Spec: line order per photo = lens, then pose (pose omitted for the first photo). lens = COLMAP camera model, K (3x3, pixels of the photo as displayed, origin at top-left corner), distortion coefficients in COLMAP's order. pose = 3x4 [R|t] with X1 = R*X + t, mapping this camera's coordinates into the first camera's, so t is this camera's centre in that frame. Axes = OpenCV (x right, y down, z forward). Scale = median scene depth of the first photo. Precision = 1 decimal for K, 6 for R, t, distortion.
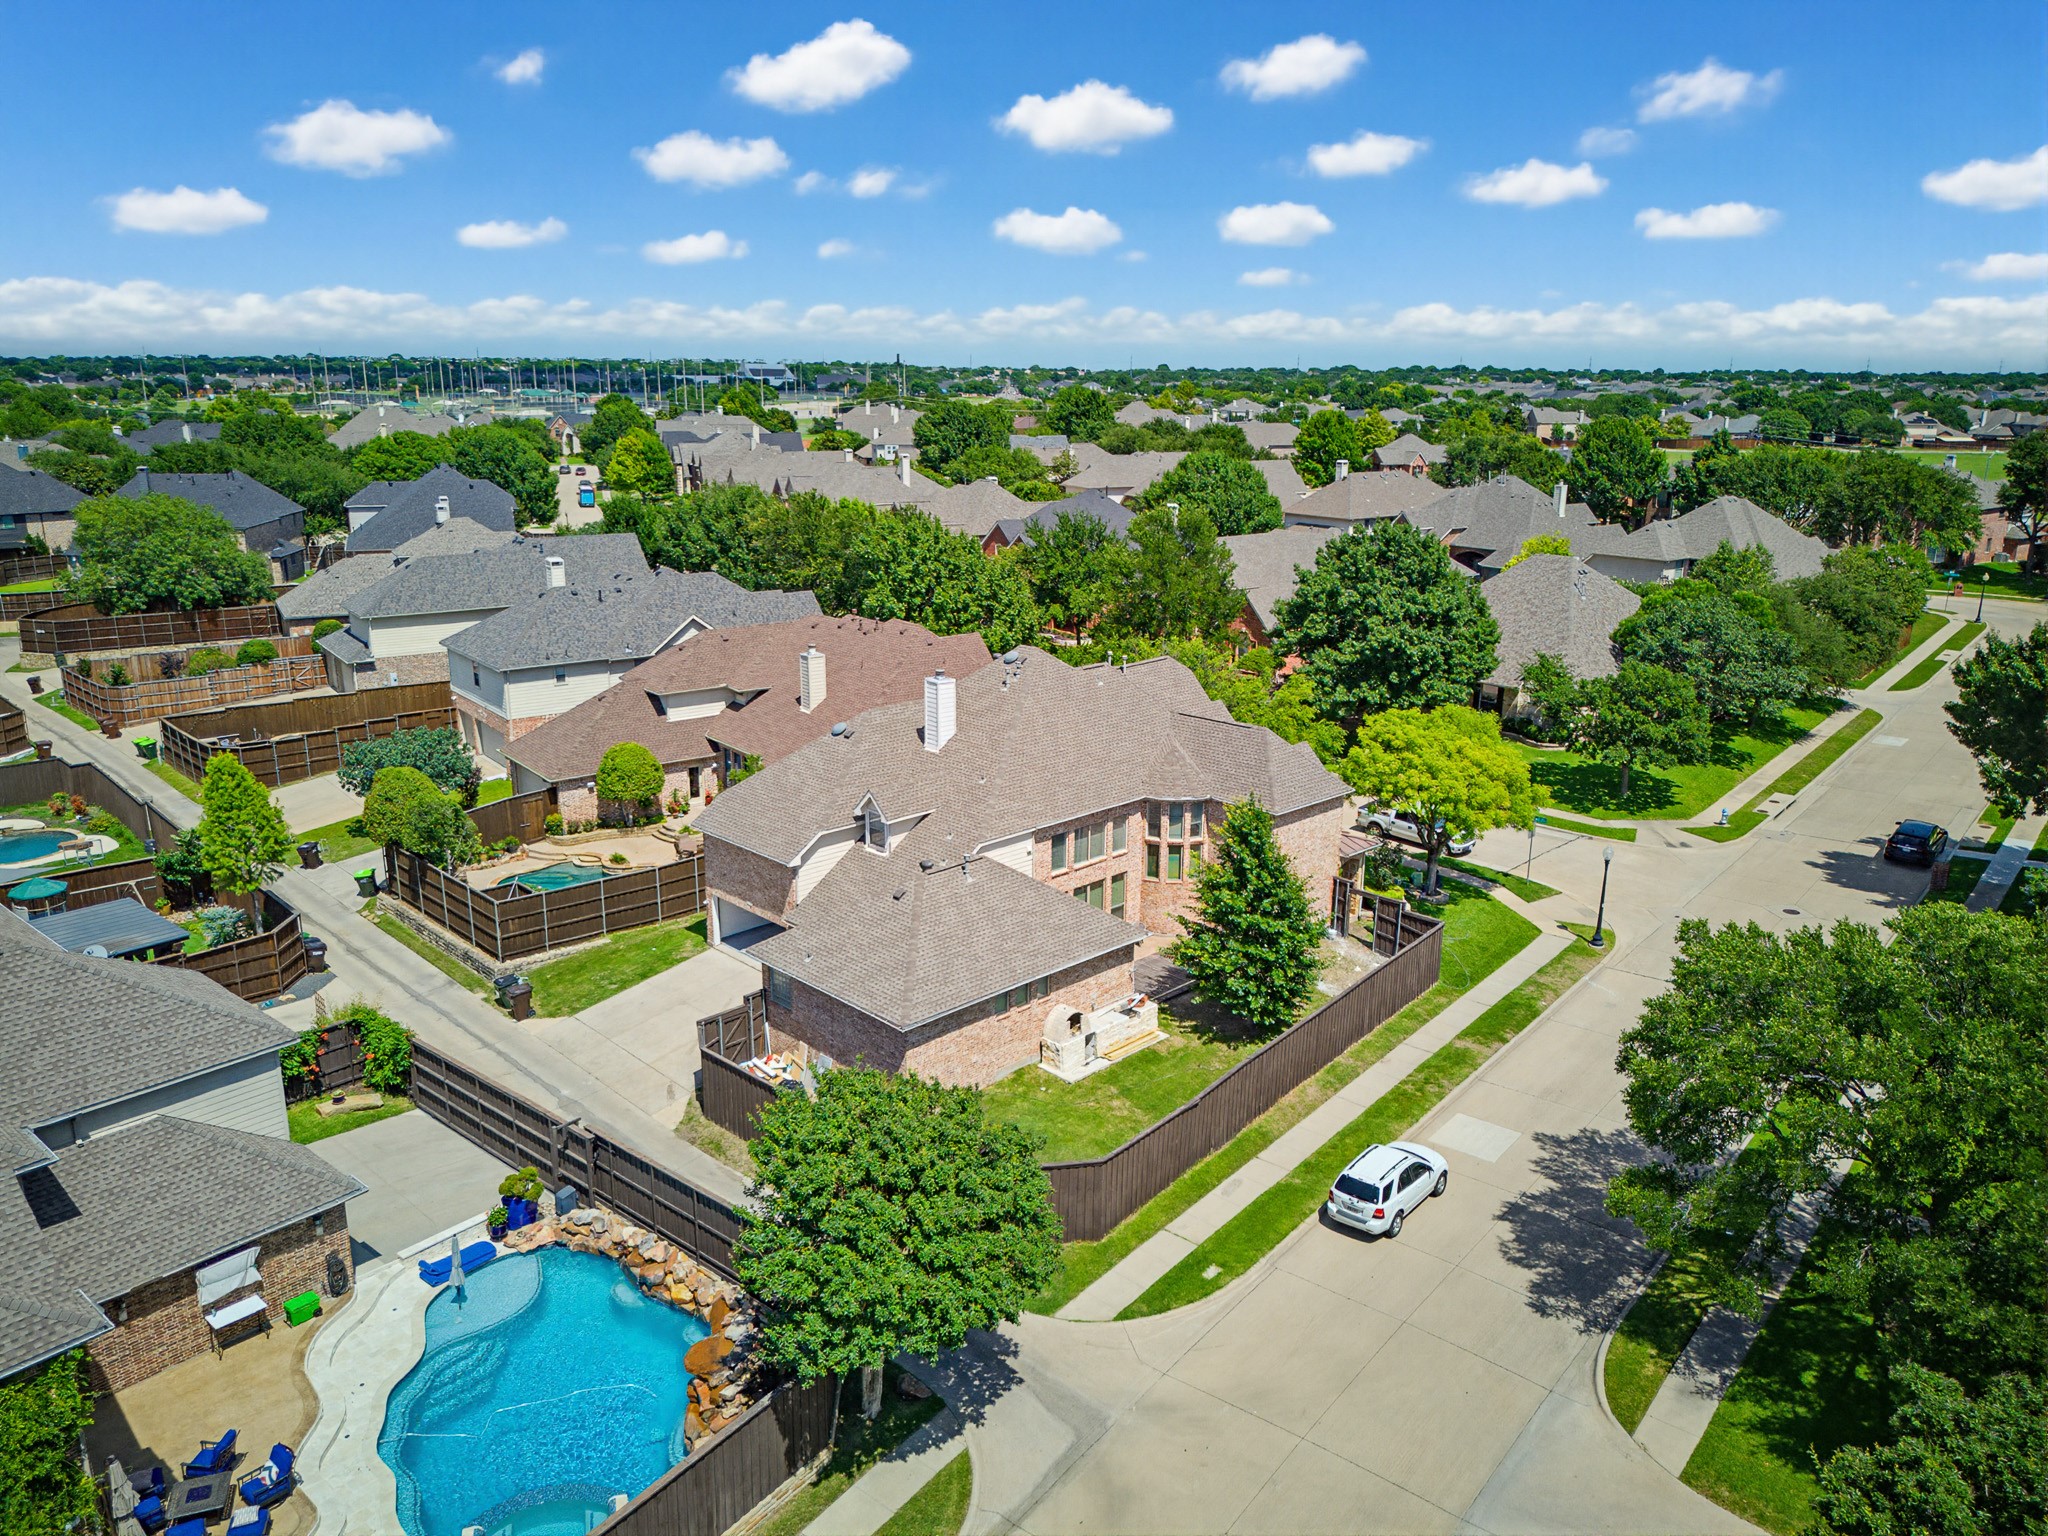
lens RADIAL K [[1481.4, 0, 1024.0], [0, 1481.4, 768.0], [0, 0, 1]] dist [0.022933, -0.005757]
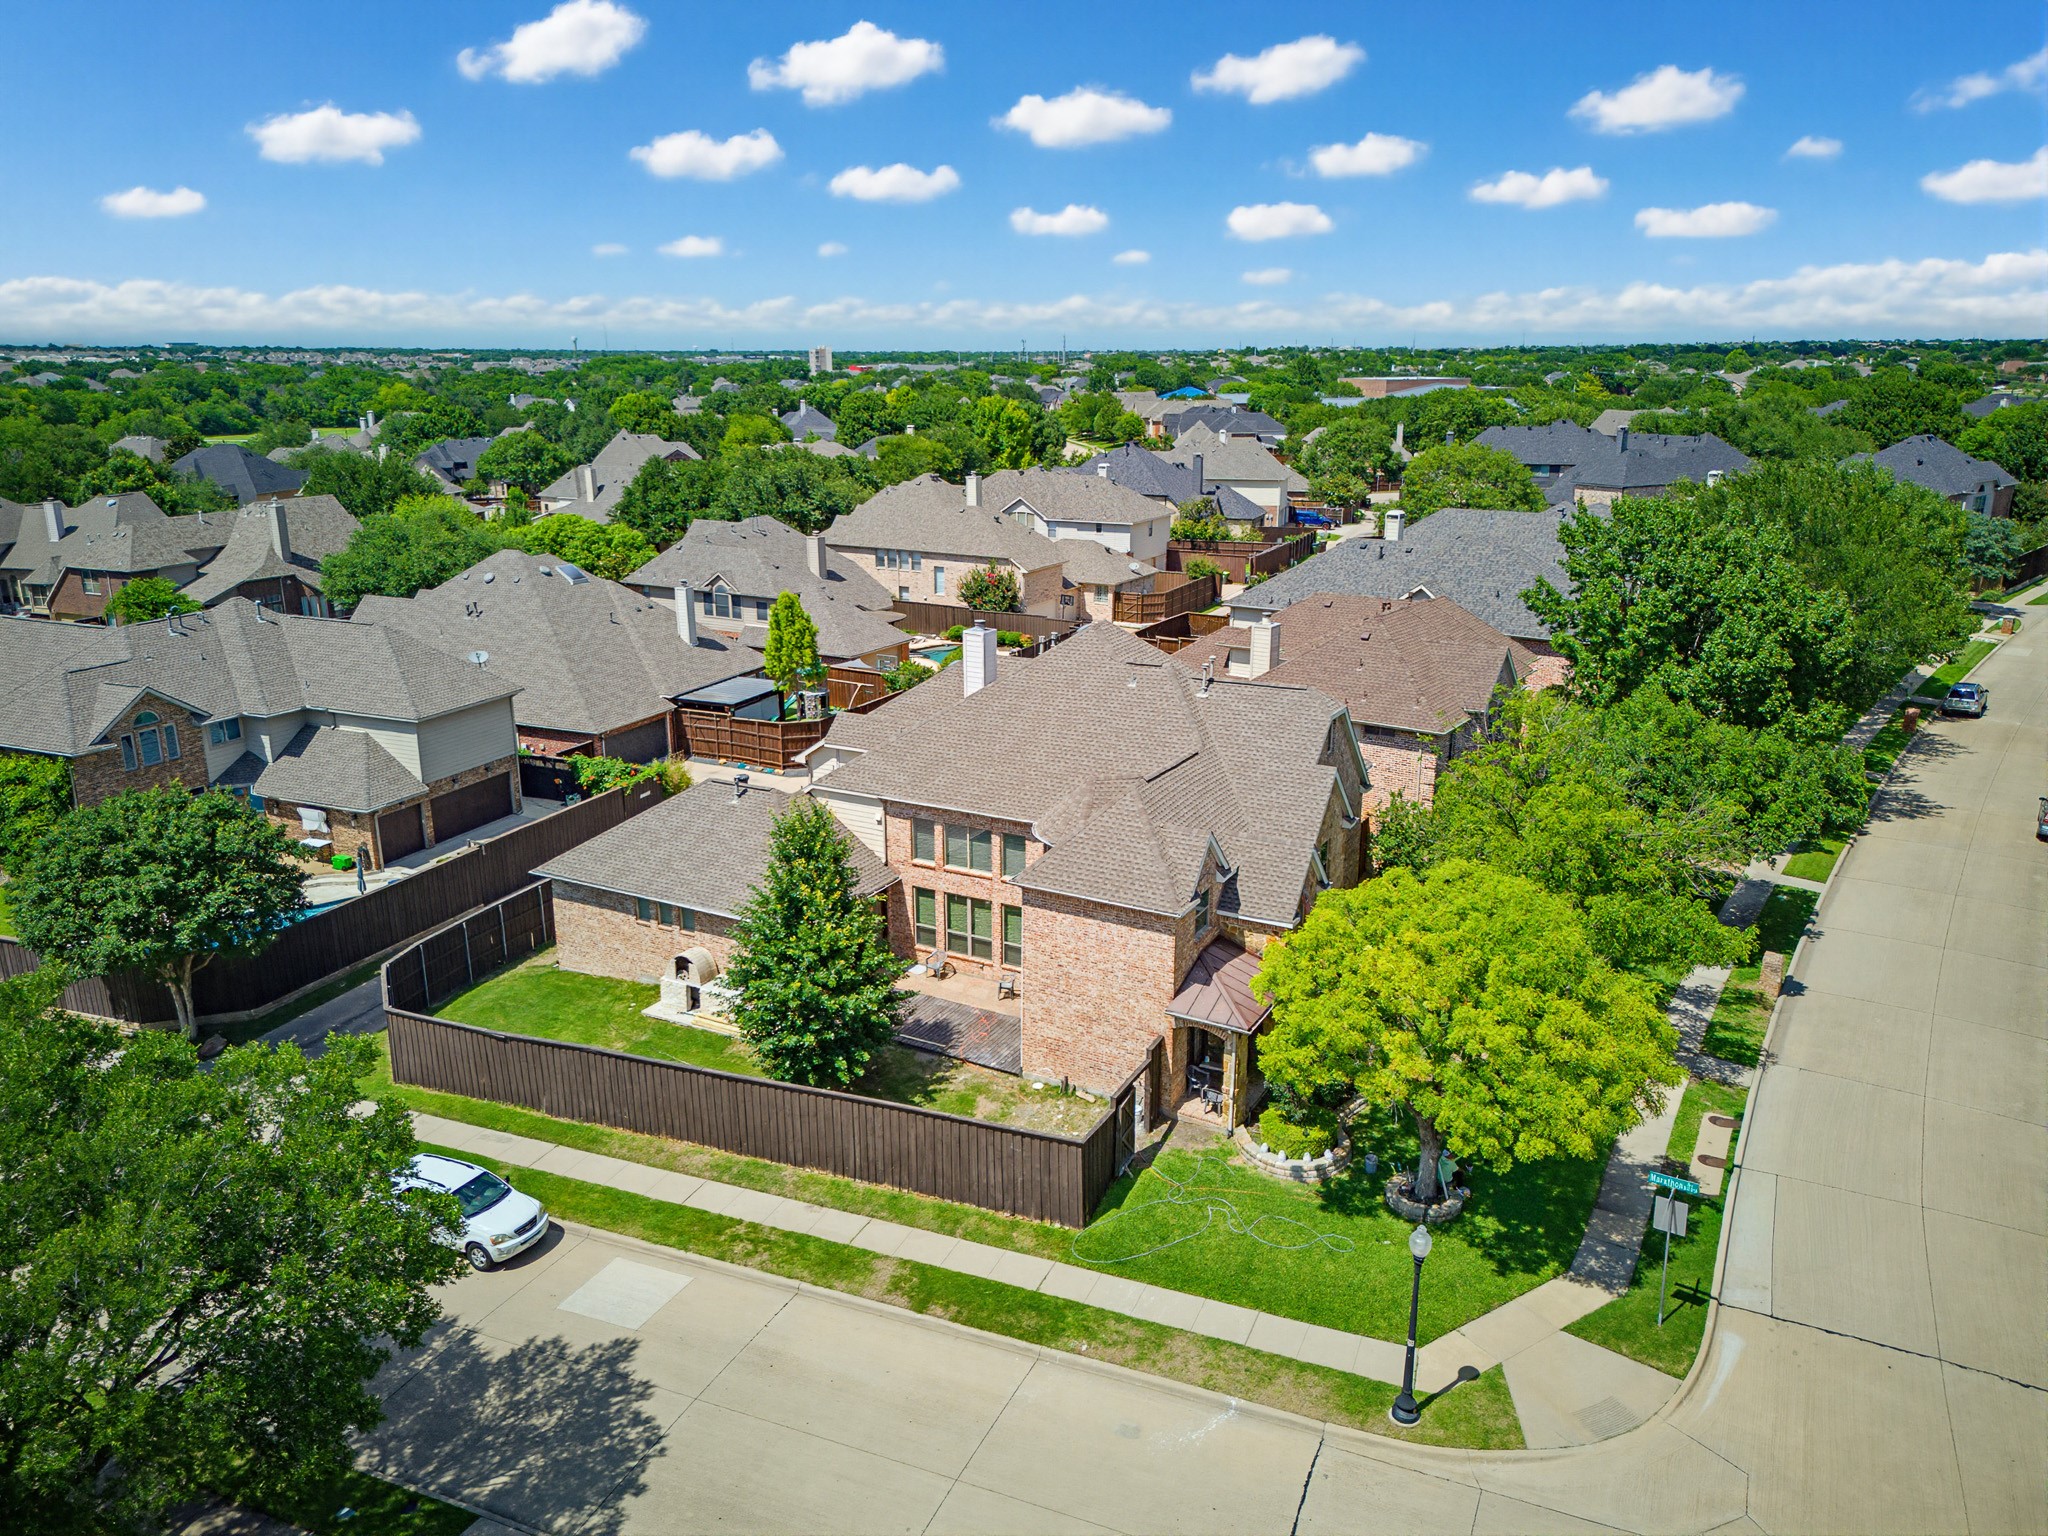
lens RADIAL K [[1481.4, 0, 1024.0], [0, 1481.4, 768.0], [0, 0, 1]] dist [0.022933, -0.005757]
pose [[0.279852, 0.256181, -0.925232, 0.852858], [-0.244406, 0.950998, 0.189391, -0.166268], [0.928412, 0.173131, 0.328751, 0.779252]]
